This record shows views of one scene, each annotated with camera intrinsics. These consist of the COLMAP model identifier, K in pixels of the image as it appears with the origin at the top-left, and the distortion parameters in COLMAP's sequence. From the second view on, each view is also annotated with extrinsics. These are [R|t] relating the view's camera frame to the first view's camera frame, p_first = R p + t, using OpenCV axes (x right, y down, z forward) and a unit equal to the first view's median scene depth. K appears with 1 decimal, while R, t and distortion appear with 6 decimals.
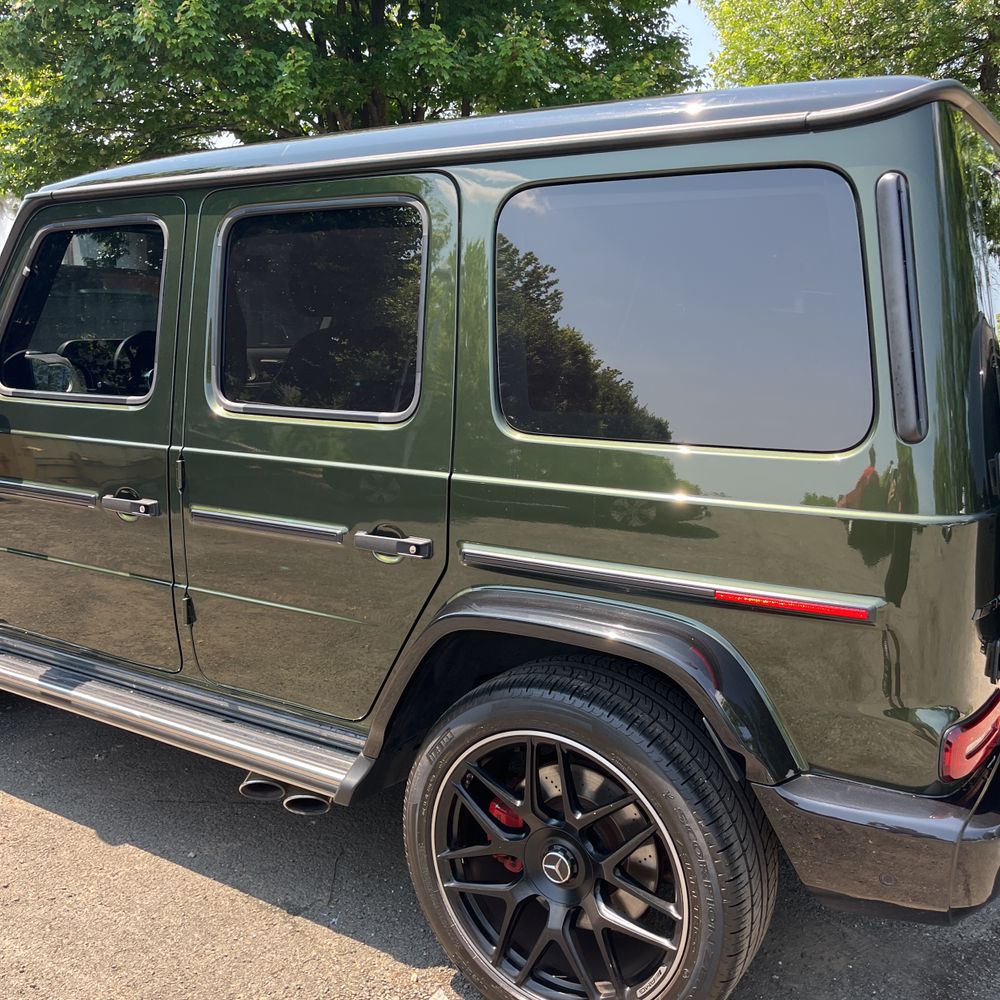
lens RADIAL K [[980.6, 0, 502.2], [0, 980.6, 498.7], [0, 0, 1]] dist [0.016368, -0.013343]
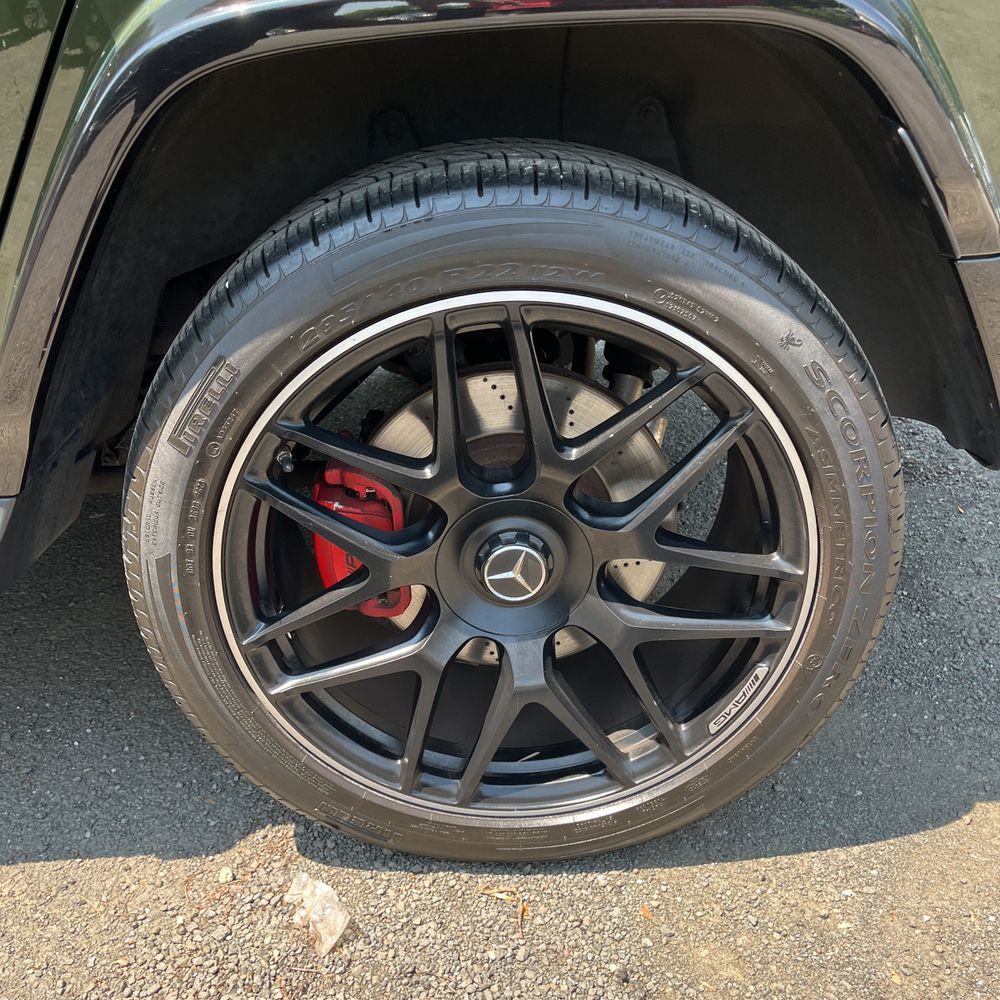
lens RADIAL K [[1018.4, 0, 489.9], [0, 1018.4, 502.2], [0, 0, 1]] dist [0.018985, -0.009968]
pose [[0.835782, -0.293634, 0.463948, -0.176996], [0.149574, 0.934788, 0.322178, 0.169630], [-0.528296, -0.199876, 0.825199, 0.572641]]
